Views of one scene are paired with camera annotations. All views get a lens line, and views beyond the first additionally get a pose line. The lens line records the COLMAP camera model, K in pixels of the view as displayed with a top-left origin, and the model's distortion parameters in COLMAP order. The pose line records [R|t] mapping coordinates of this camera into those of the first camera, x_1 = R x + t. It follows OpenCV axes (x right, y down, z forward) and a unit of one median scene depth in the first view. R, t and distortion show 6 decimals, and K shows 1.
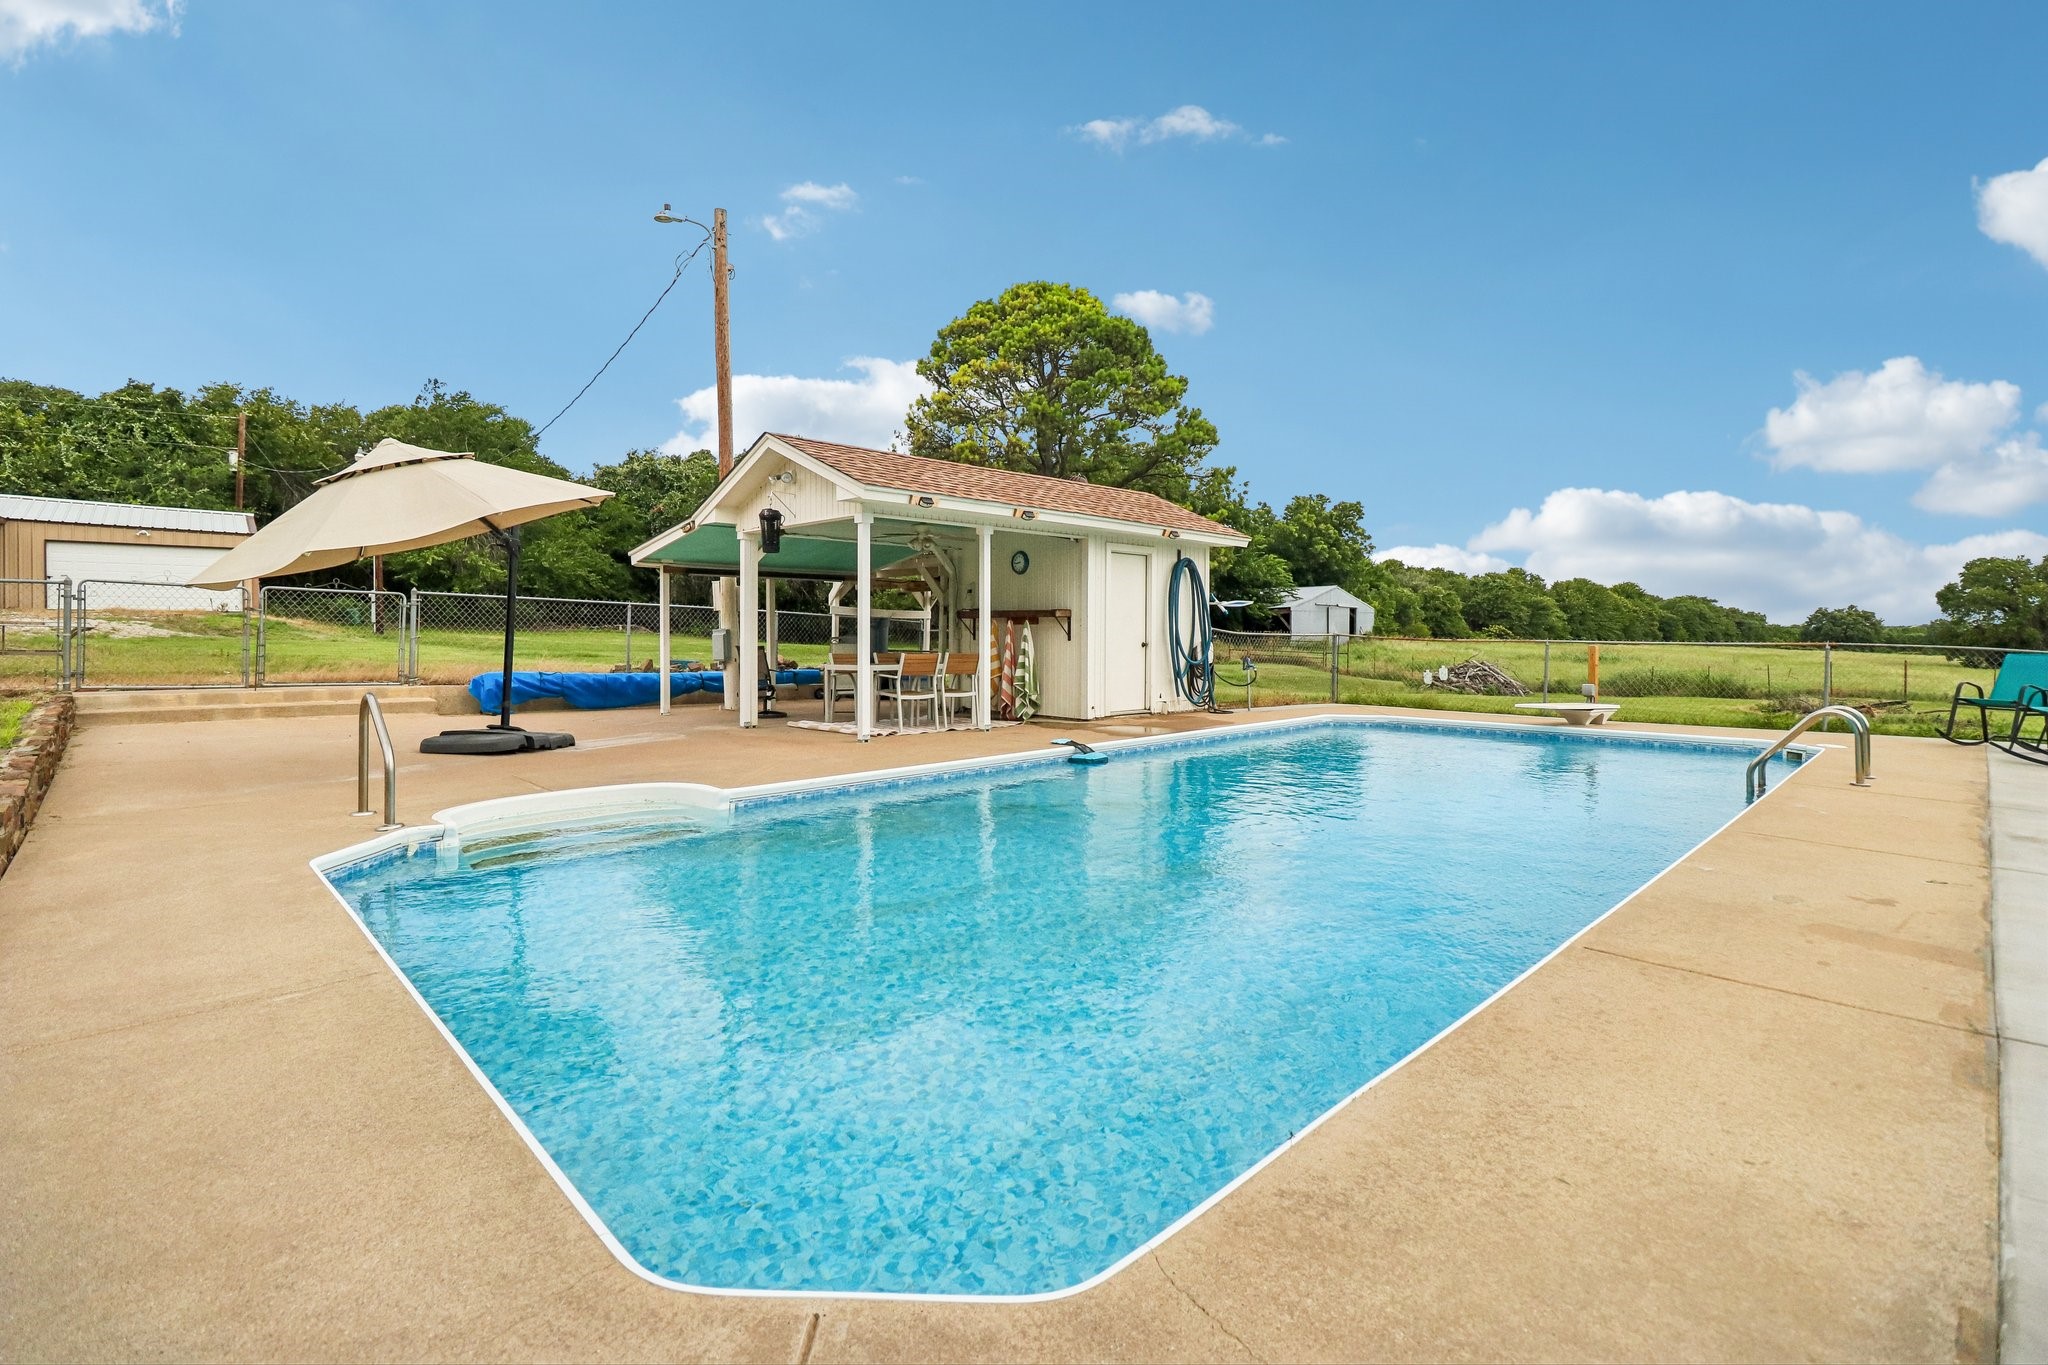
lens RADIAL K [[938.7, 0, 1034.9], [0, 938.7, 641.9], [0, 0, 1]] dist [-0.016087, -0.010547]
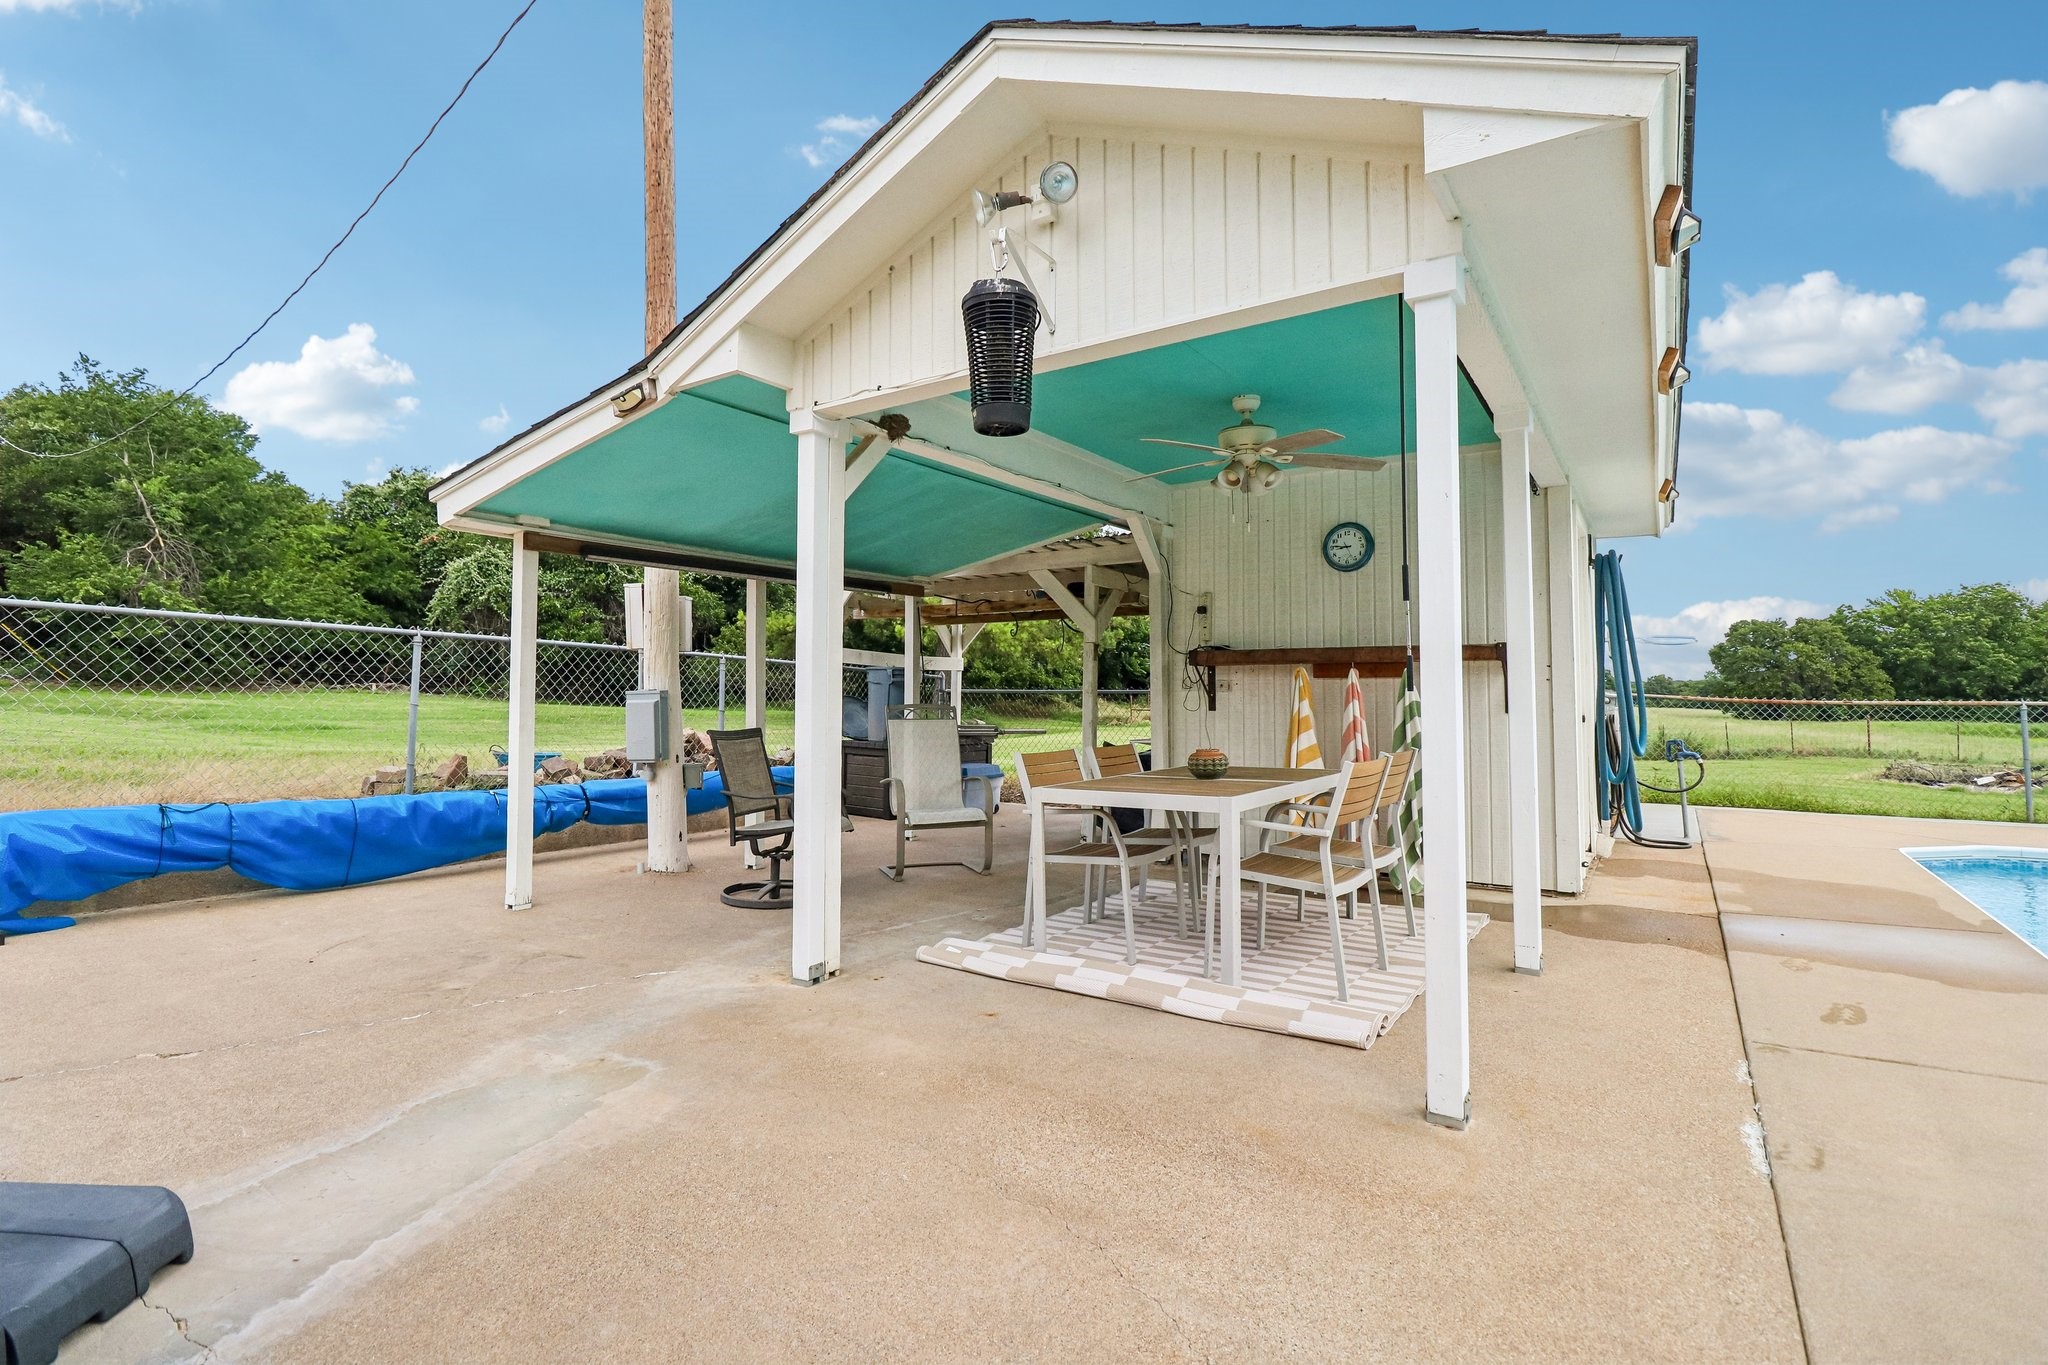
lens RADIAL K [[938.7, 0, 1034.9], [0, 938.7, 641.9], [0, 0, 1]] dist [-0.016087, -0.010547]
pose [[0.979137, 0.007075, 0.203078, -0.088761], [0.005626, 0.998067, -0.061898, -0.002512], [-0.203123, 0.061749, 0.977204, 0.190695]]
